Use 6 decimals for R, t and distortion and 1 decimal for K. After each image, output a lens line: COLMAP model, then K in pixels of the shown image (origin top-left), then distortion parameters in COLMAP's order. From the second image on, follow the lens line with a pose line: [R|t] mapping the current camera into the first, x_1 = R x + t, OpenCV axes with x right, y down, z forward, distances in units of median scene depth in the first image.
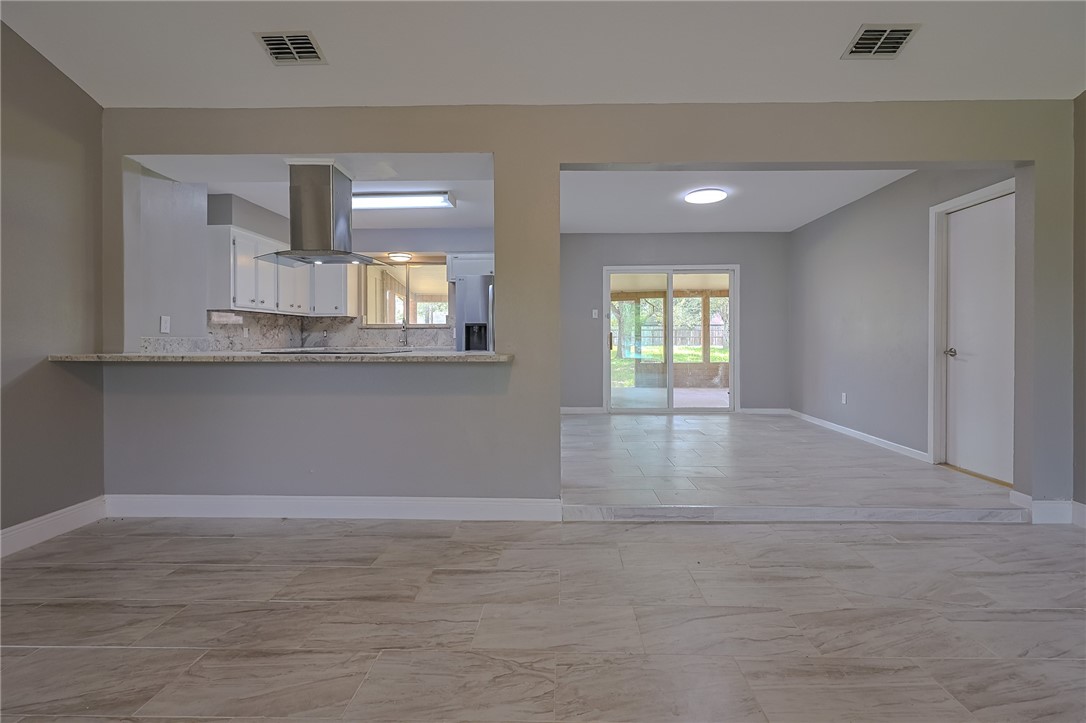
lens RADIAL K [[474.3, 0, 551.8], [0, 474.3, 345.1], [0, 0, 1]] dist [-0.001546, -0.000060]
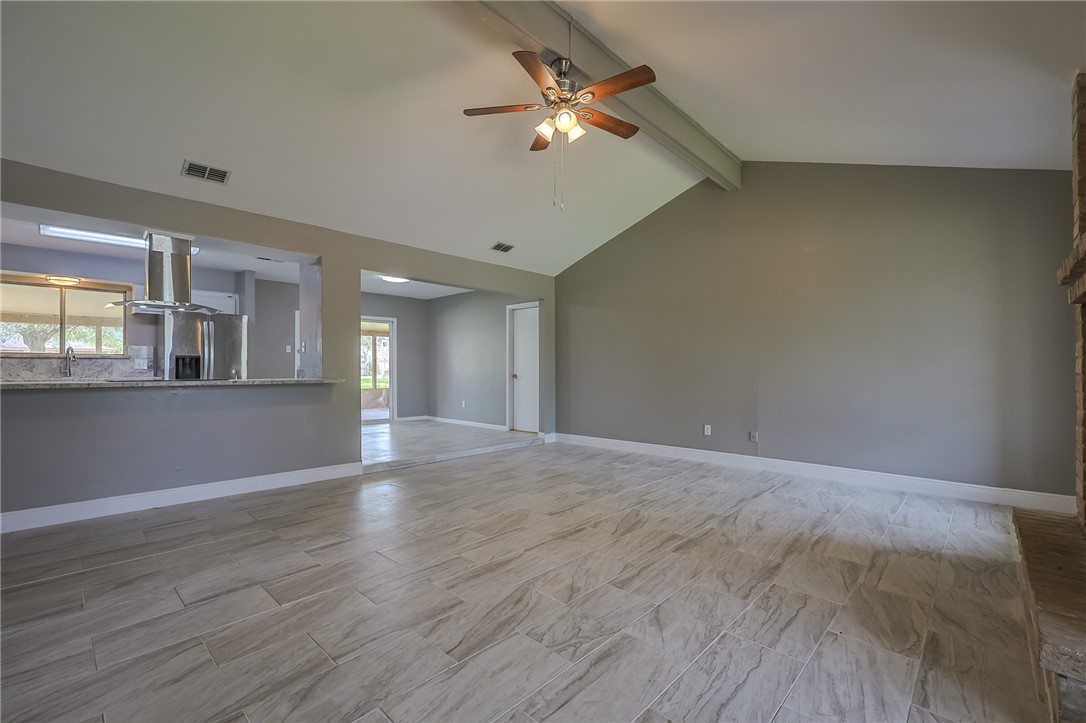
lens RADIAL K [[473.8, 0, 549.8], [0, 473.8, 366.4], [0, 0, 1]] dist [0.000013, 0.000499]
pose [[0.665226, 0.004649, 0.746628, -0.623824], [0.010470, 0.999824, -0.015554, 0.007548], [-0.746569, 0.018164, 0.665060, -0.514161]]
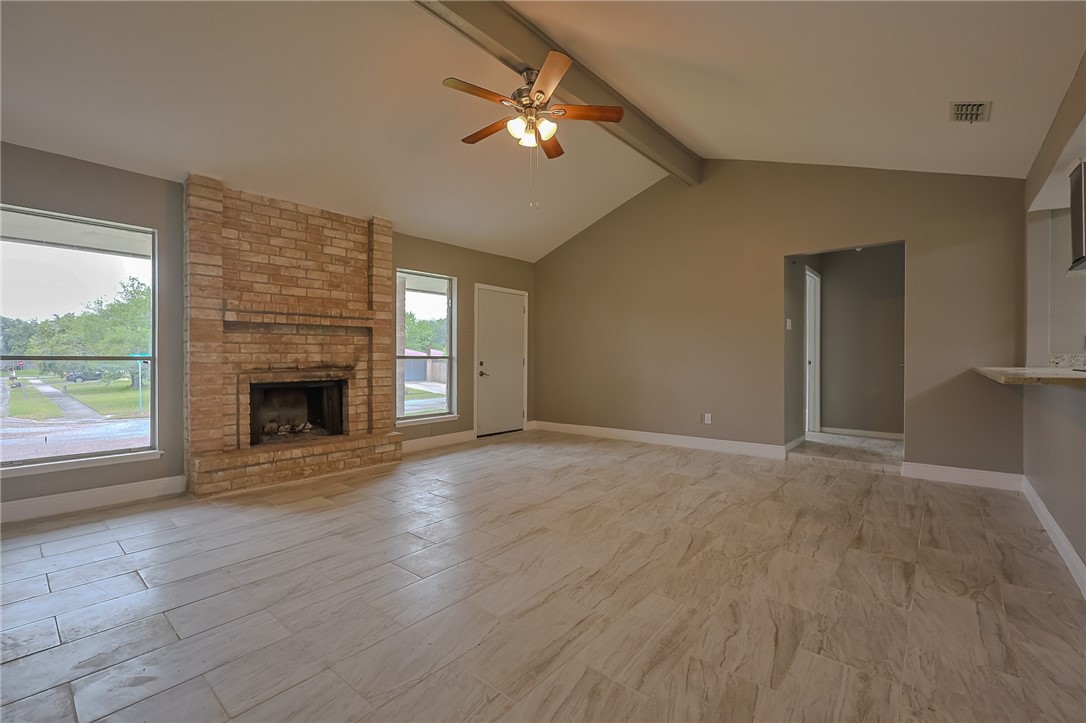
lens RADIAL K [[468.9, 0, 541.9], [0, 468.9, 359.7], [0, 0, 1]] dist [0.008592, 0.000187]
pose [[-0.638974, 0.005105, -0.769211, 0.699265], [-0.004966, 0.999930, 0.010761, -0.007572], [0.769212, 0.010696, -0.638904, 0.620753]]
